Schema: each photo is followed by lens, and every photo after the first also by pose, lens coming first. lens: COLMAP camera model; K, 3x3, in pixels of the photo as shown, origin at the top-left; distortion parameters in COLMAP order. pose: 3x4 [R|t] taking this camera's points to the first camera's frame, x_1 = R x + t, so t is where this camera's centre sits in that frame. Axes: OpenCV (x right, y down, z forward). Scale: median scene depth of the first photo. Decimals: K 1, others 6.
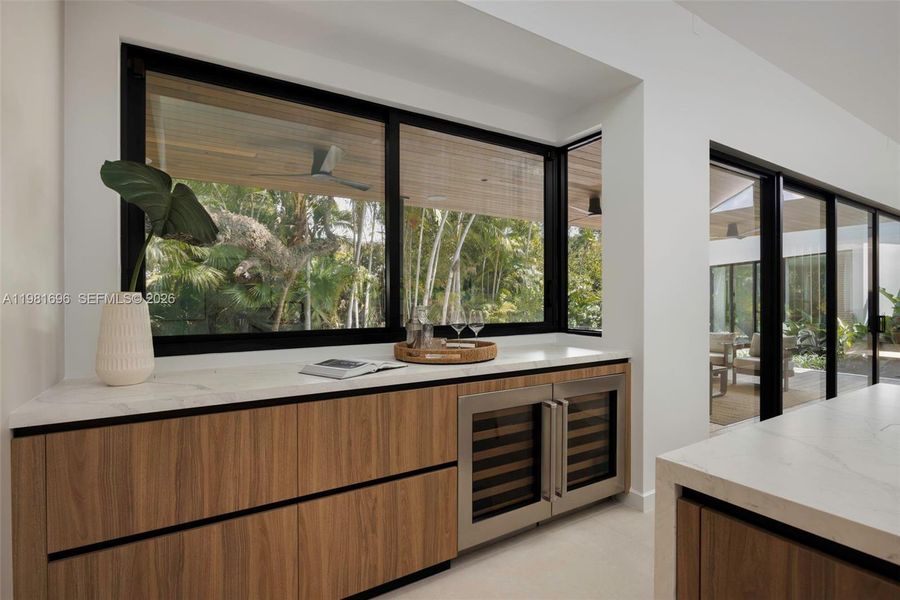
lens RADIAL K [[433.4, 0, 450.0], [0, 433.4, 300.0], [0, 0, 1]] dist [-0.002961, -0.000599]
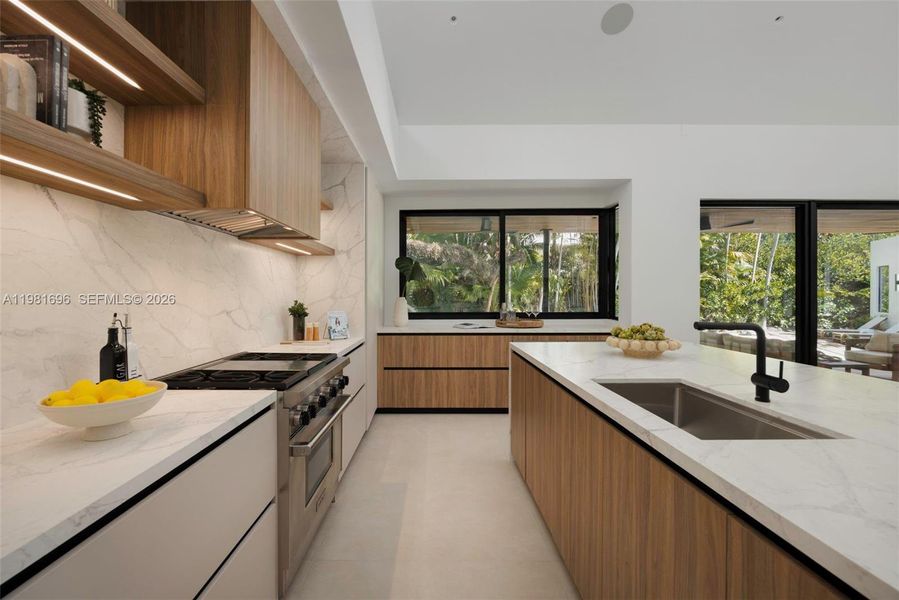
lens RADIAL K [[433.0, 0, 449.5], [0, 433.0, 300.0], [0, 0, 1]] dist [-0.002961, -0.000599]
pose [[0.863884, 0.012398, -0.503538, 1.009324], [-0.003513, 0.999821, 0.018592, -0.051561], [0.503679, -0.014292, 0.863773, -1.361019]]
